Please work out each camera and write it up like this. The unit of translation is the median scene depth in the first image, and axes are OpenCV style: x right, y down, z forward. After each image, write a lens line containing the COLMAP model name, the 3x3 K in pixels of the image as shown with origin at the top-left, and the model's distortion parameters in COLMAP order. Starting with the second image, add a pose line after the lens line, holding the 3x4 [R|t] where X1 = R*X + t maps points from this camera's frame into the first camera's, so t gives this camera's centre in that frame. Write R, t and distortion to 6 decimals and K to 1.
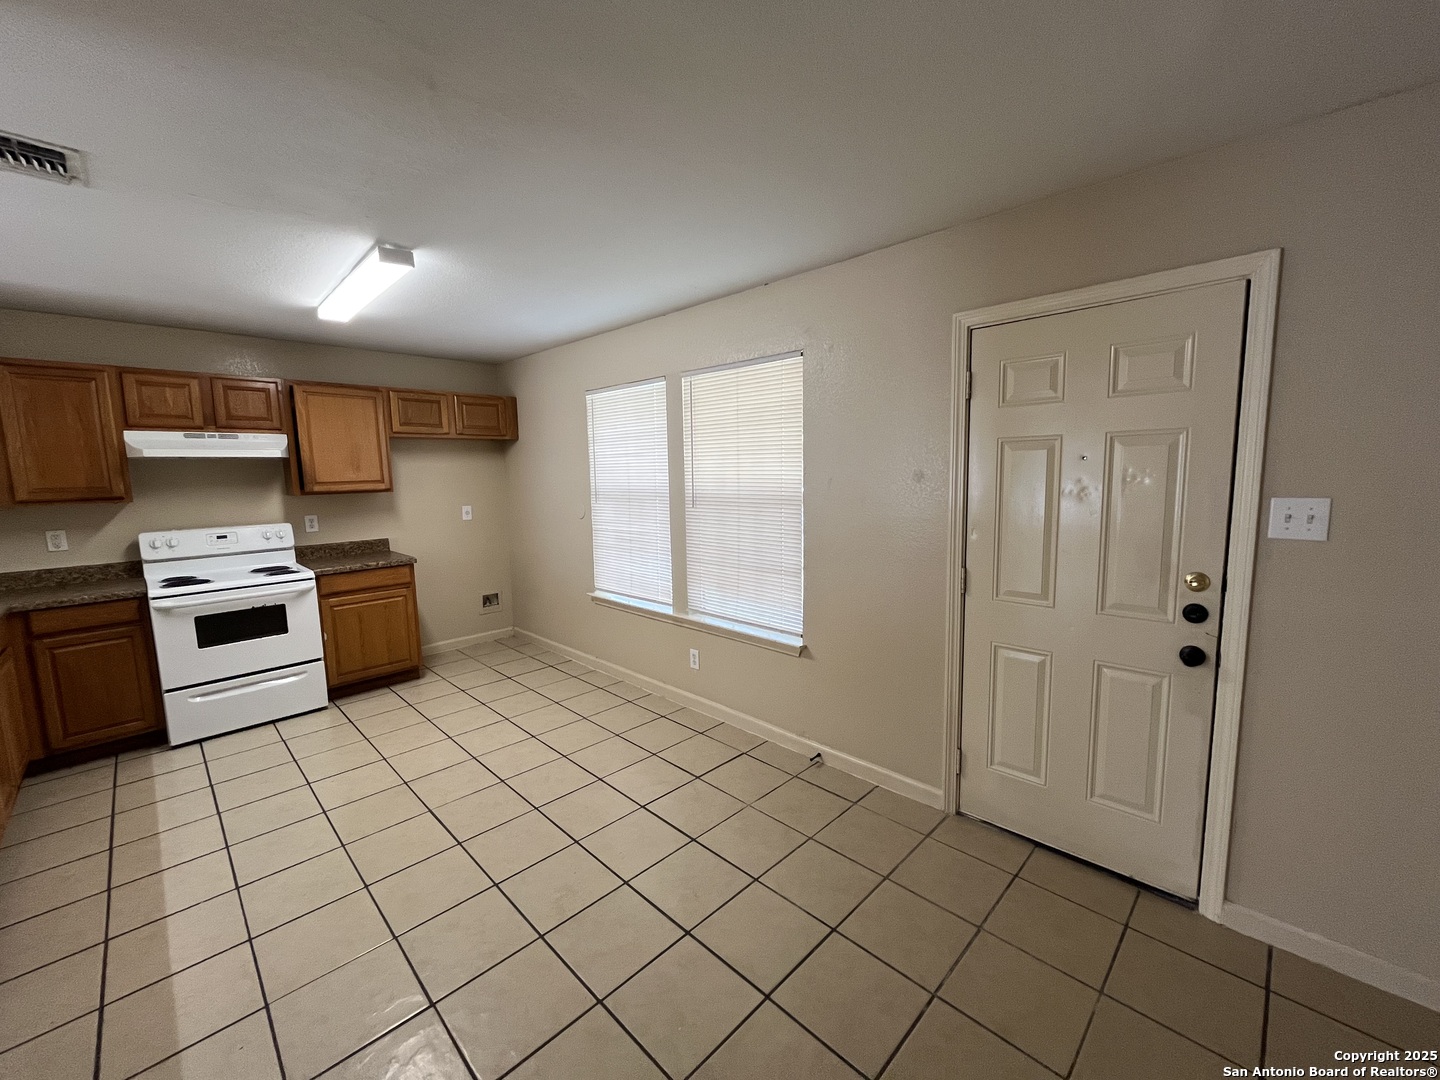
lens RADIAL K [[577.6, 0, 714.3], [0, 577.6, 540.7], [0, 0, 1]] dist [-0.000690, -0.000909]
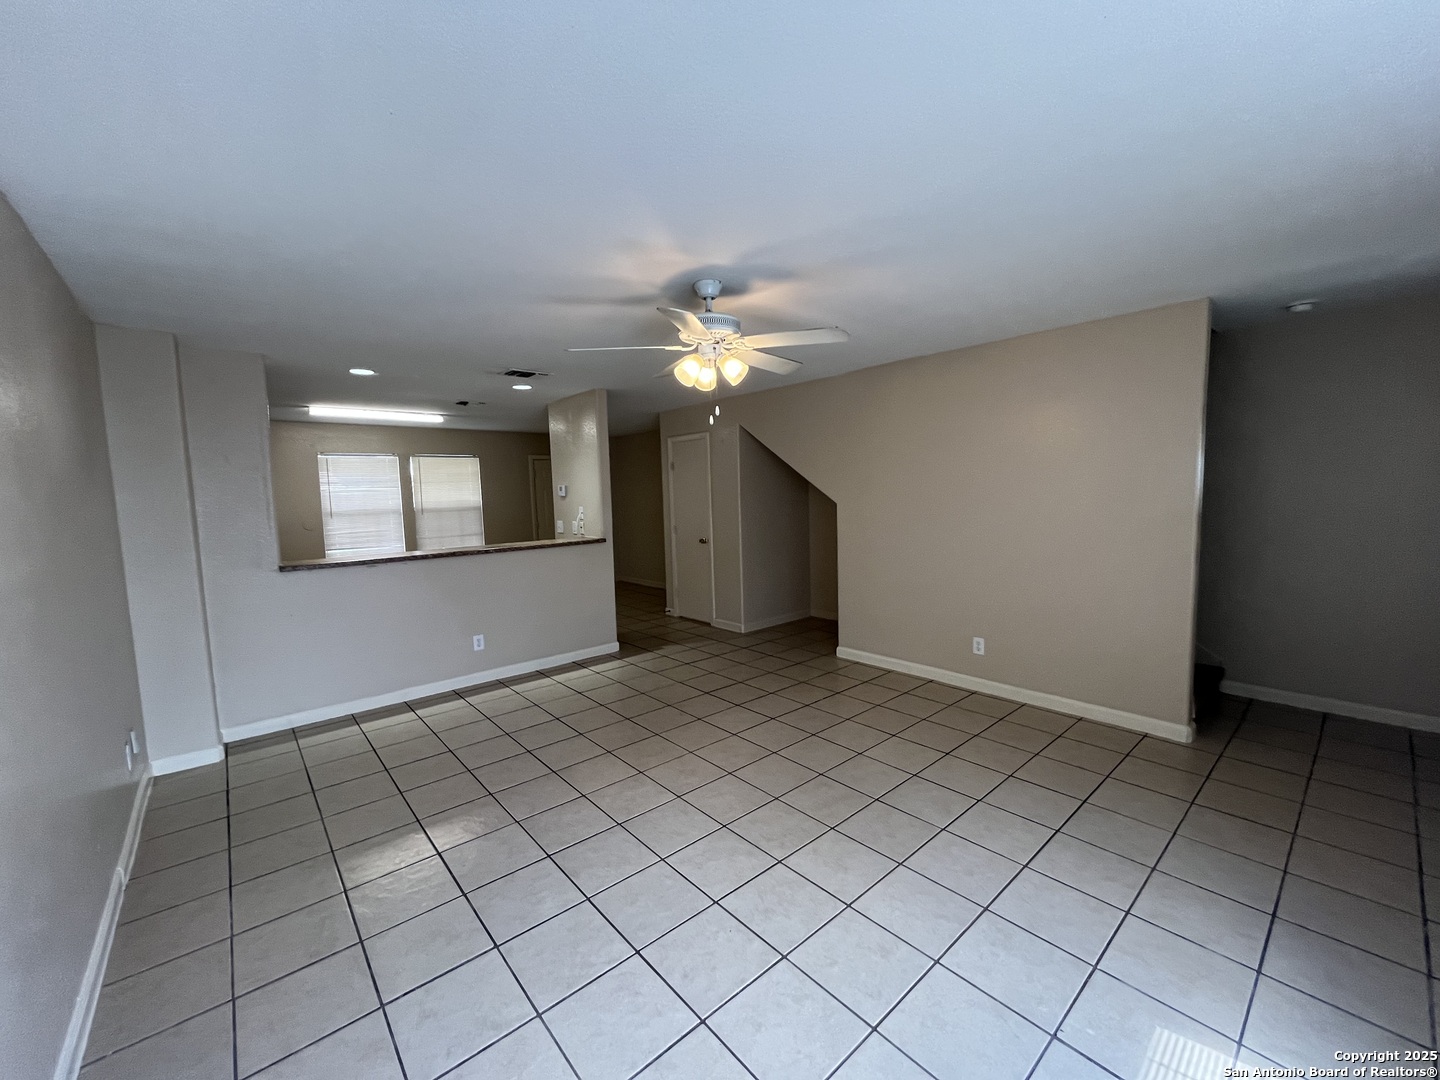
lens RADIAL K [[577.6, 0, 717.1], [0, 577.6, 535.0], [0, 0, 1]] dist [-0.000690, -0.000909]
pose [[0.075822, -0.062239, 0.995177, -2.135180], [0.151501, 0.987182, 0.050197, 0.079494], [-0.985545, 0.146964, 0.084280, -0.301174]]
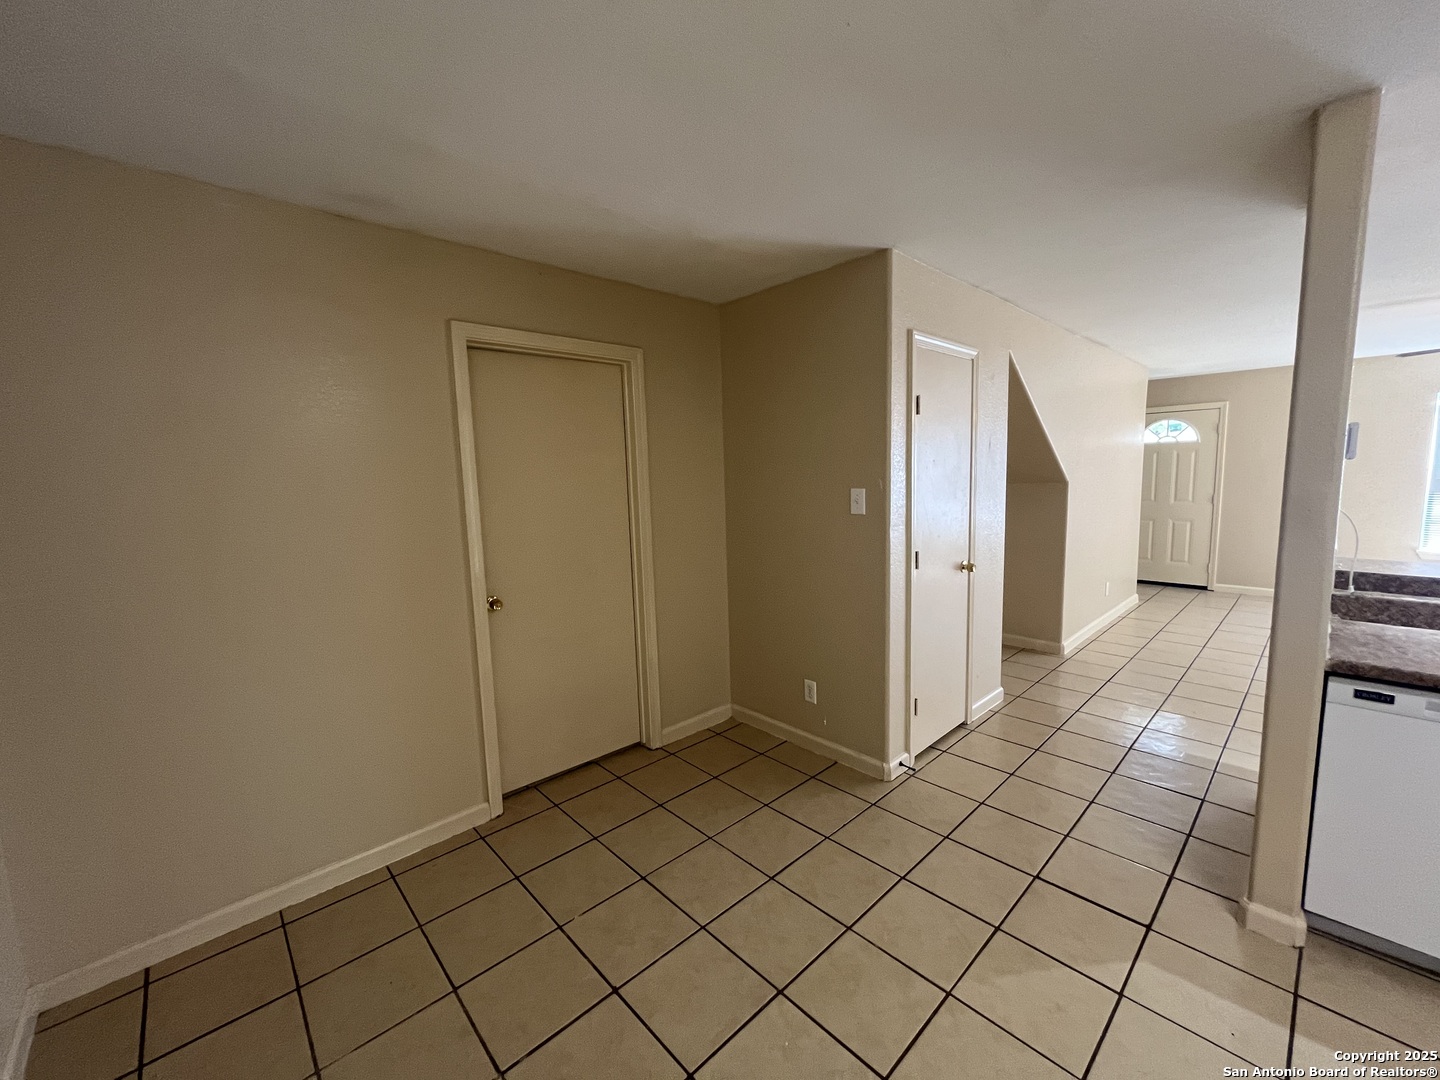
lens RADIAL K [[577.6, 0, 716.3], [0, 577.6, 542.8], [0, 0, 1]] dist [-0.000690, -0.000909]
pose [[-0.998178, 0.041974, 0.043352, -0.009558], [0.051180, 0.969484, 0.239754, -0.090498], [-0.031966, 0.241536, -0.969865, 0.766799]]
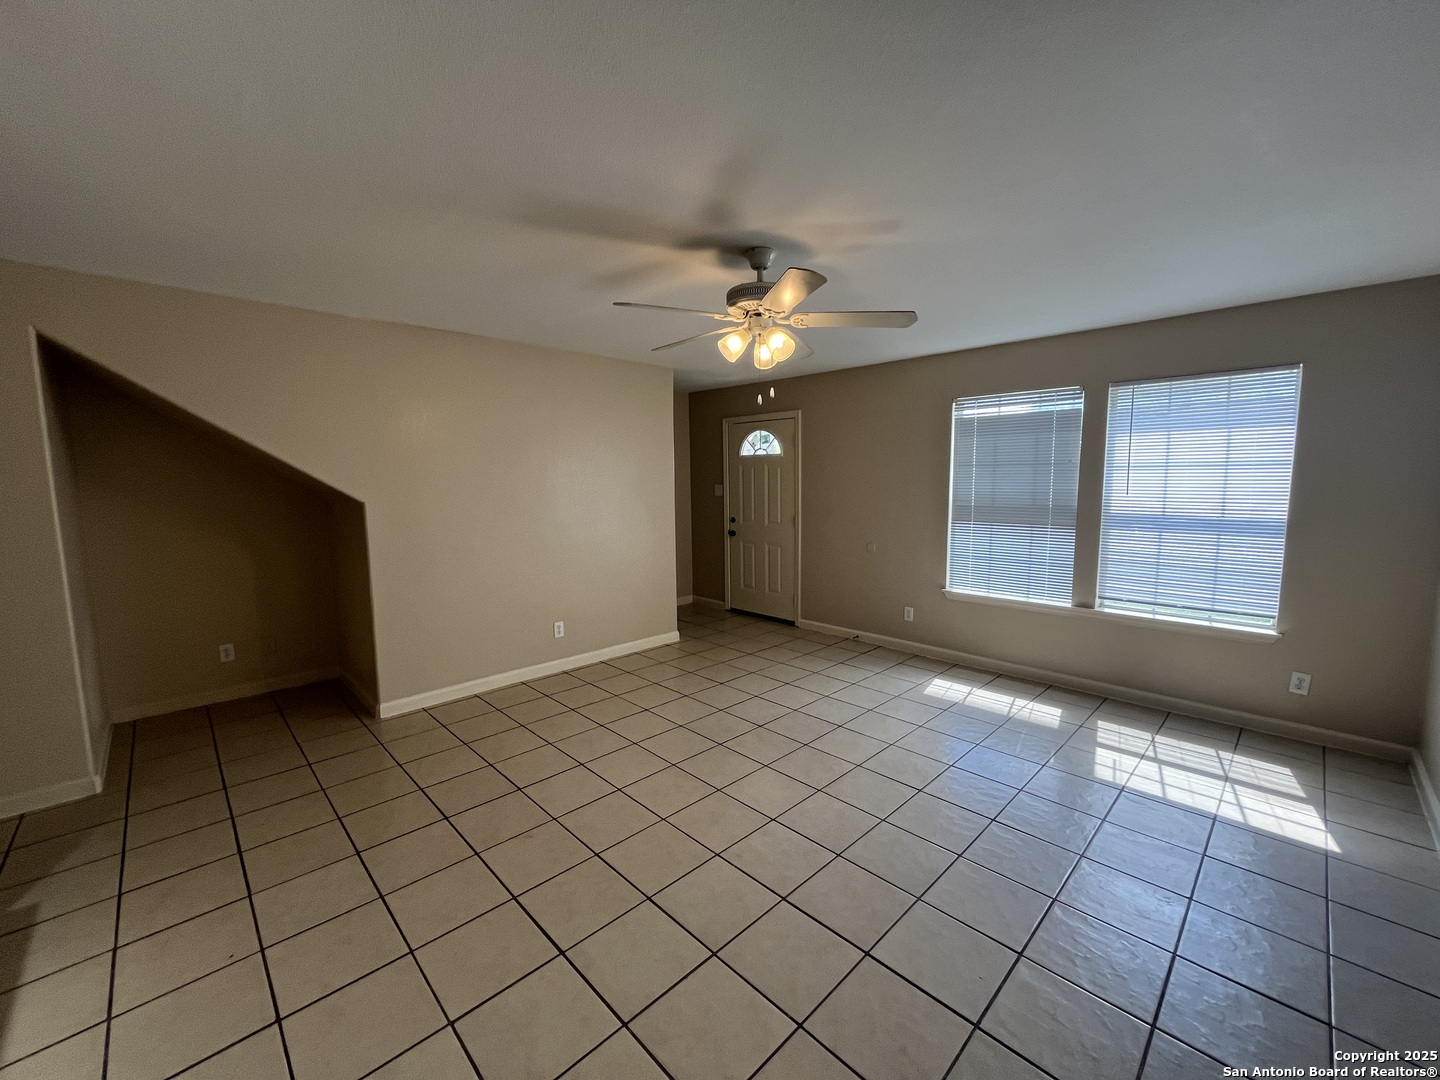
lens RADIAL K [[577.6, 0, 723.3], [0, 577.6, 532.1], [0, 0, 1]] dist [-0.000690, -0.000909]
pose [[-0.999644, 0.024231, 0.011161, -1.337701], [0.026074, 0.975911, 0.216607, -0.027427], [-0.005644, 0.216821, -0.976195, 0.471691]]
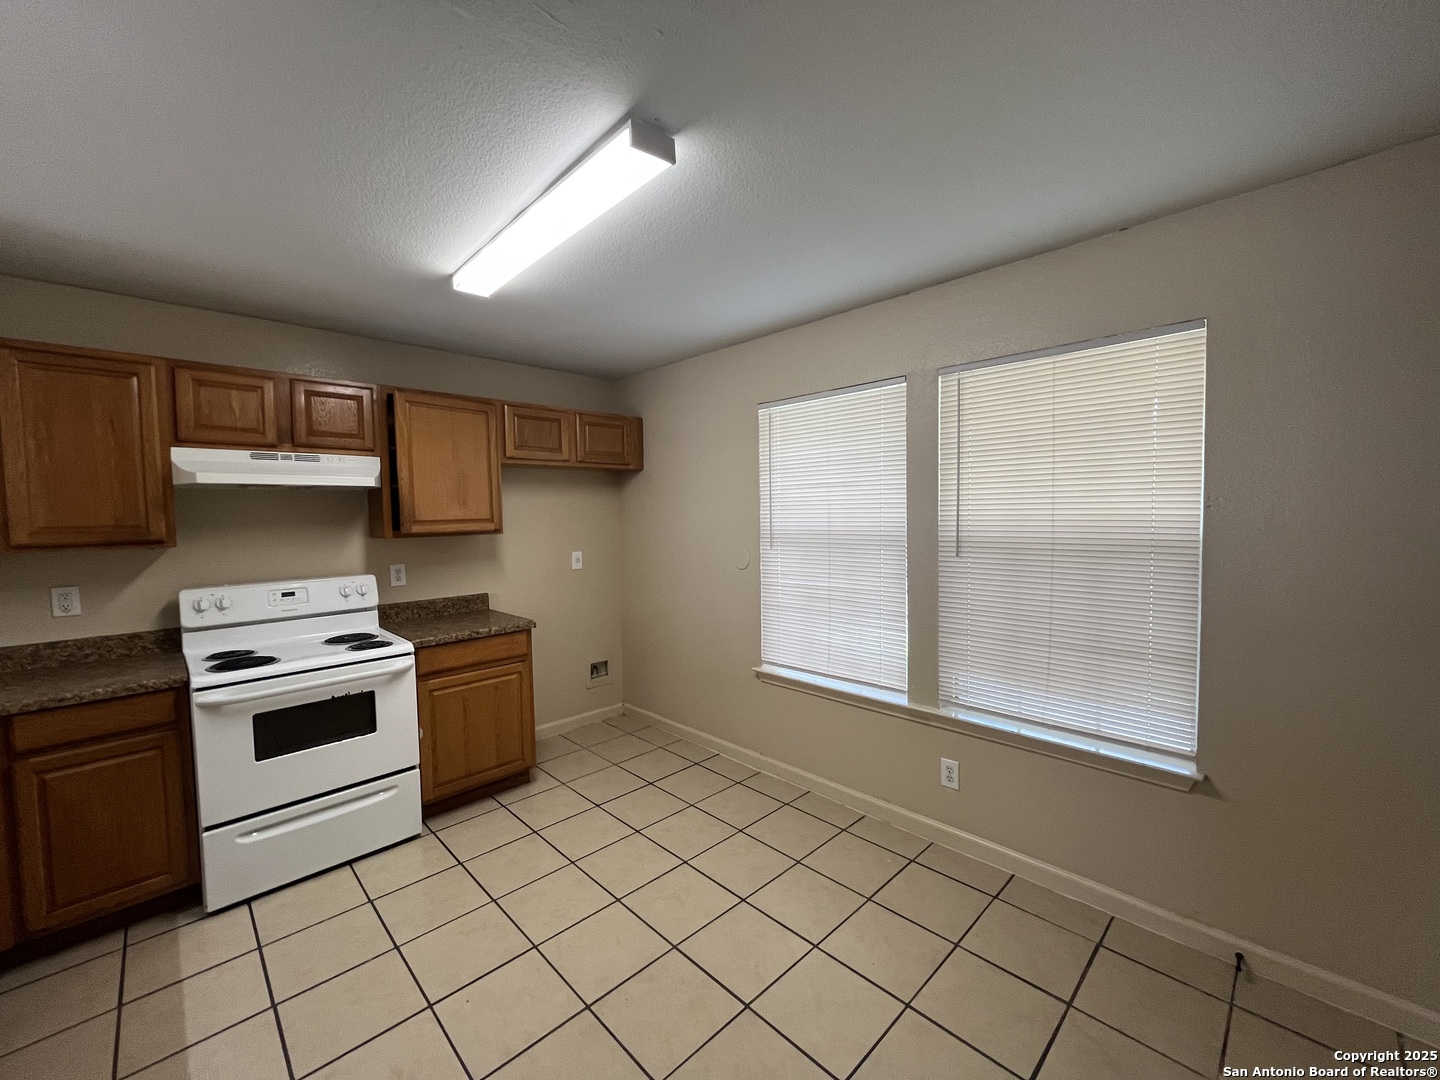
lens RADIAL K [[577.6, 0, 714.8], [0, 577.6, 540.8], [0, 0, 1]] dist [-0.000690, -0.000909]
pose [[0.999837, 0.002130, -0.017937, -0.311852], [-0.003455, 0.997236, -0.074212, -0.022889], [0.017729, 0.074262, 0.997081, 0.284498]]
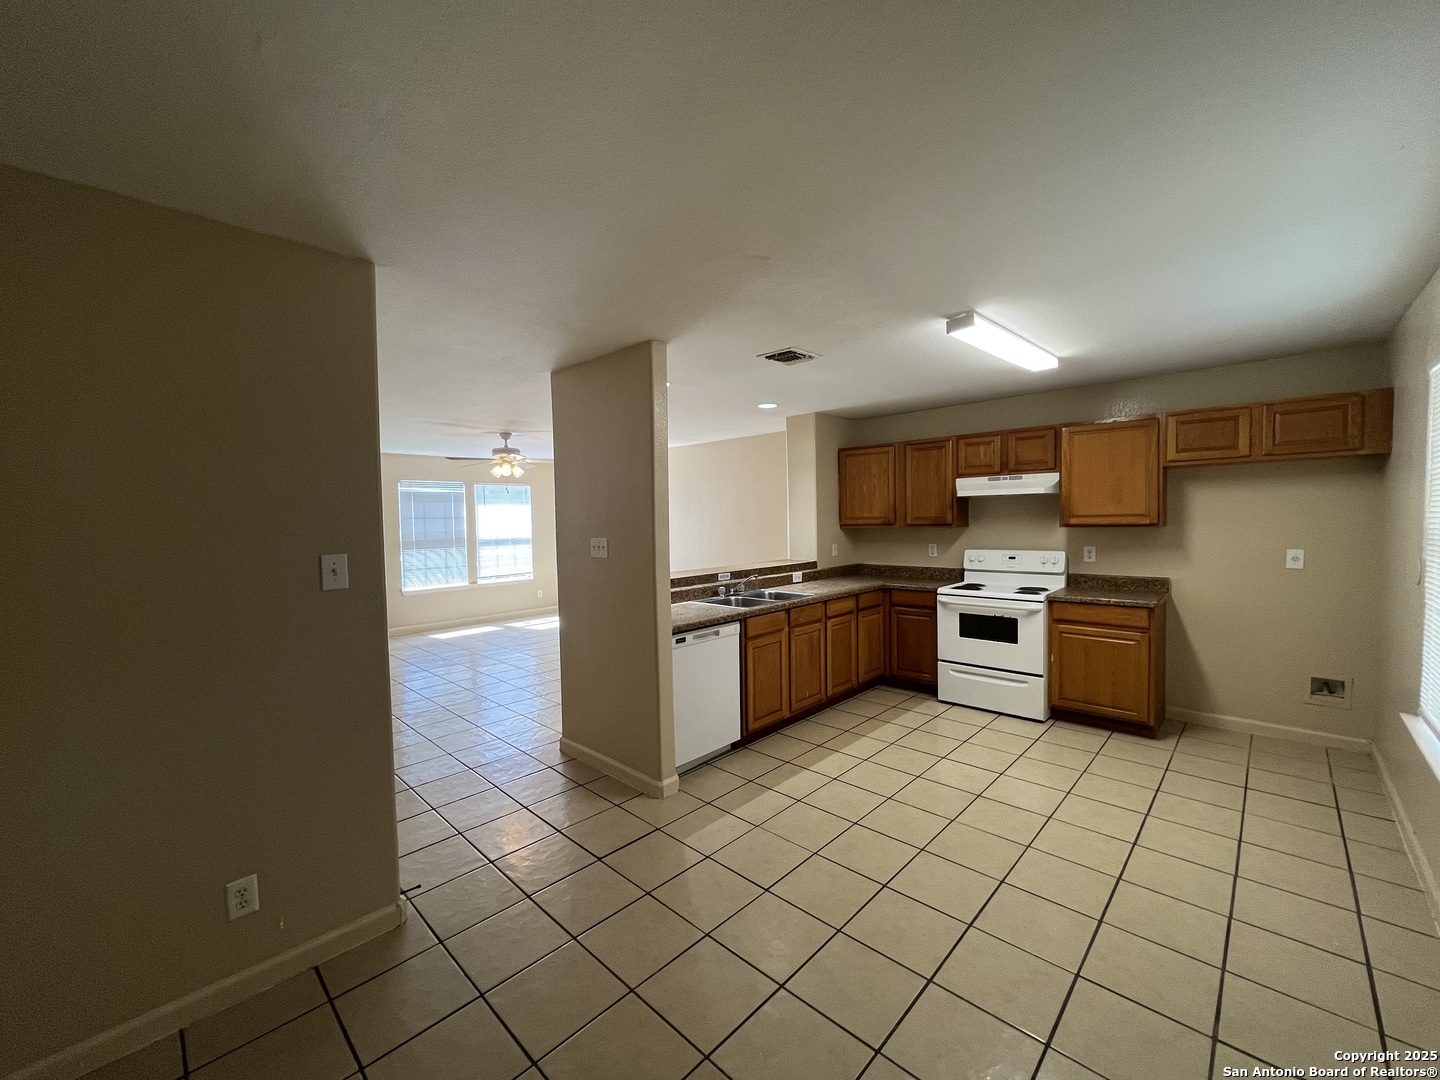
lens RADIAL K [[577.6, 0, 721.2], [0, 577.6, 541.0], [0, 0, 1]] dist [-0.000690, -0.000909]
pose [[0.018914, 0.059146, -0.998070, 0.402392], [-0.105157, 0.992830, 0.056843, -0.050275], [0.994276, 0.103879, 0.024998, 0.355435]]
